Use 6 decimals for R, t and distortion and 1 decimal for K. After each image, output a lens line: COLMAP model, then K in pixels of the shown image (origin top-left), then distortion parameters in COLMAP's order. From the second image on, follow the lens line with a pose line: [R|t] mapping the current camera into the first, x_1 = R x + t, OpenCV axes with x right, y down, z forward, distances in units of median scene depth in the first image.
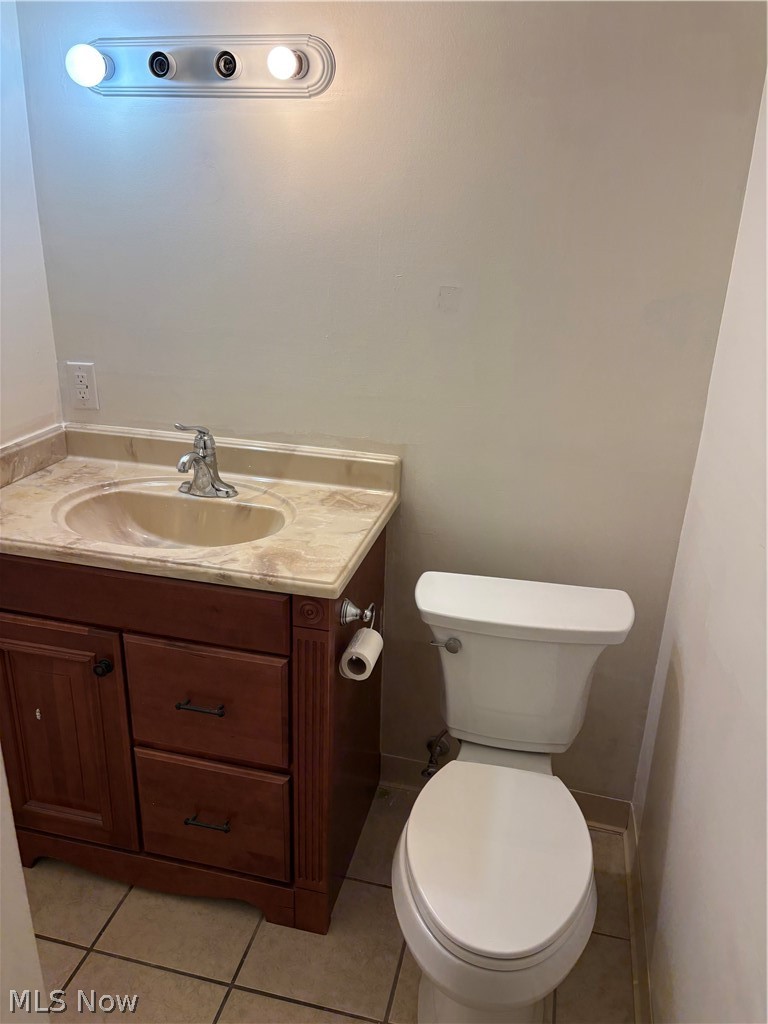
lens RADIAL K [[779.6, 0, 384.0], [0, 779.6, 512.0], [0, 0, 1]] dist [-0.055249, -0.001432]
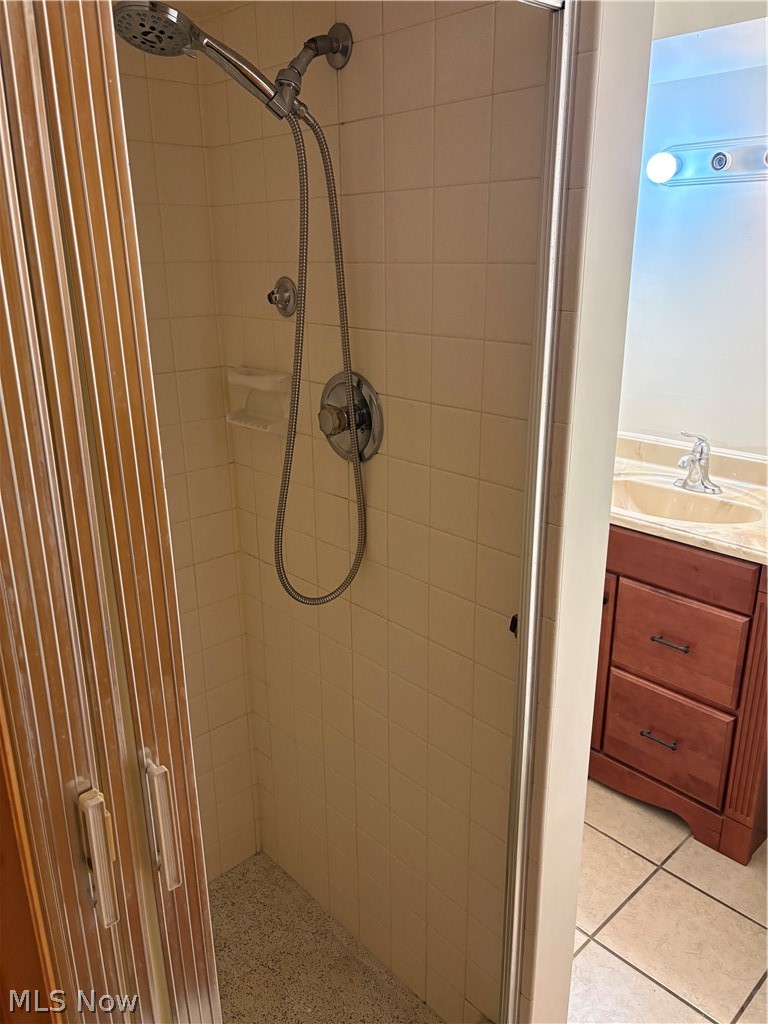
lens RADIAL K [[771.4, 0, 384.0], [0, 771.4, 512.0], [0, 0, 1]] dist [0.051615, -0.060347]
pose [[0.836577, 0.128254, -0.532625, 0.028706], [-0.160208, 0.986984, -0.013972, 0.121387], [0.523900, 0.097019, 0.846236, -0.368700]]
